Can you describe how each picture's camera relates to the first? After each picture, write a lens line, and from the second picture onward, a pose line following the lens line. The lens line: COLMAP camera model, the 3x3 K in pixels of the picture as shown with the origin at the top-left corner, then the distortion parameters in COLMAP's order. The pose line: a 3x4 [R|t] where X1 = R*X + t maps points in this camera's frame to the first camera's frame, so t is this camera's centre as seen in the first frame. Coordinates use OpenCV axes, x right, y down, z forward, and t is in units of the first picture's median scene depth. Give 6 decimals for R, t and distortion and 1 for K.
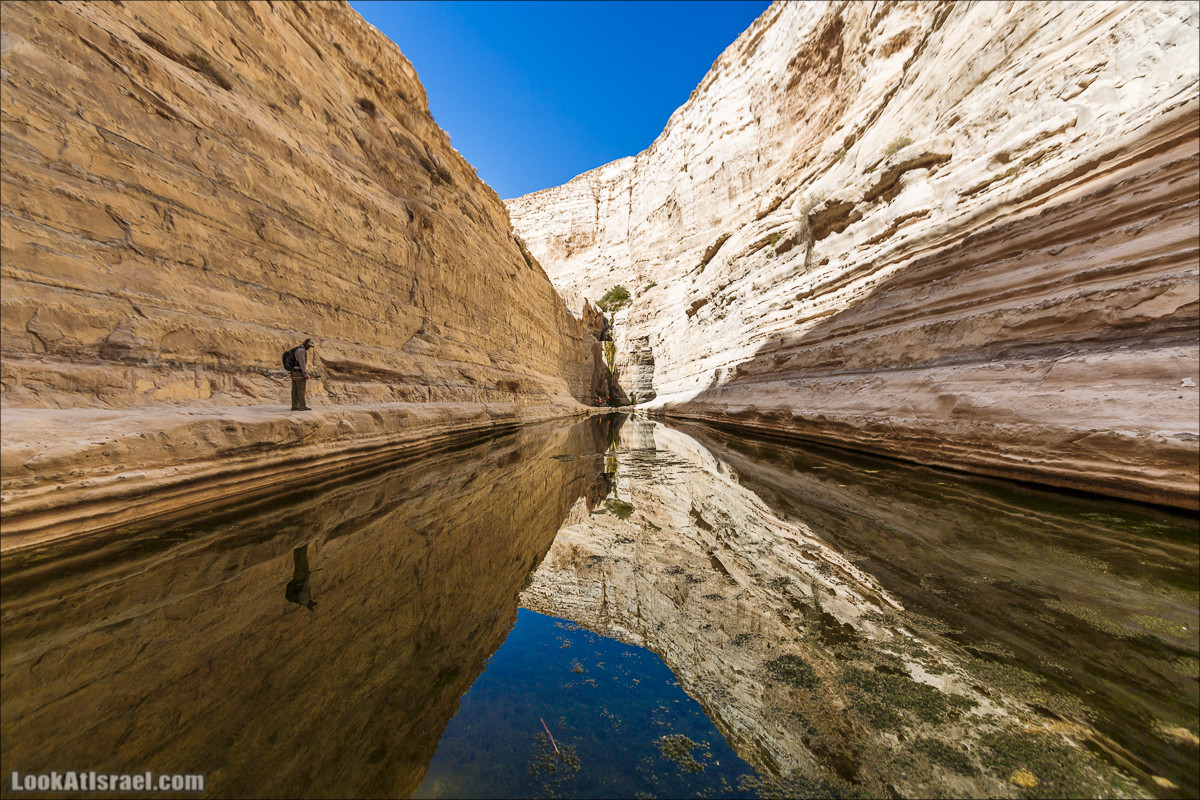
lens RADIAL K [[527.6, 0, 598.1], [0, 527.6, 395.9], [0, 0, 1]] dist [-0.000745, 0.000441]
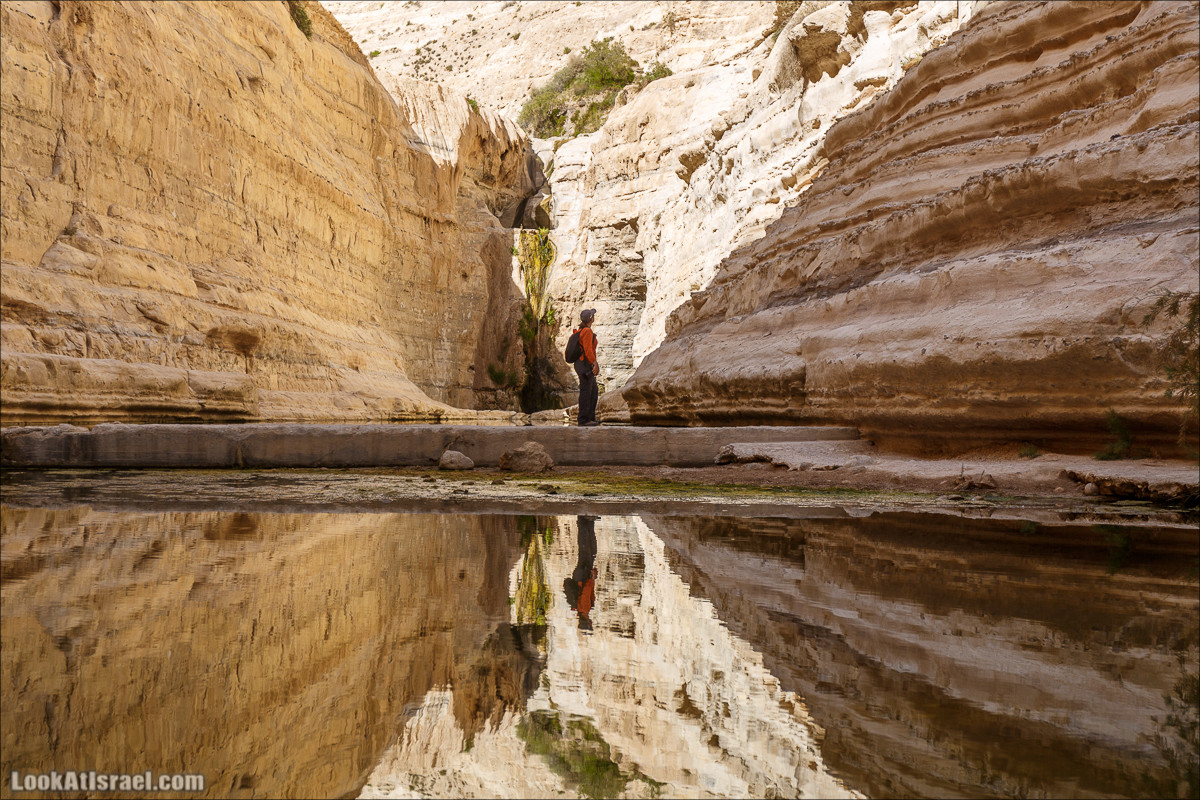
lens RADIAL K [[1890.2, 0, 580.6], [0, 1890.2, 396.6], [0, 0, 1]] dist [-0.049810, -0.244512]
pose [[0.999626, 0.026373, 0.007210, 0.124503], [-0.026348, 0.999646, -0.003578, 0.028424], [-0.007302, 0.003387, 0.999968, -0.660769]]
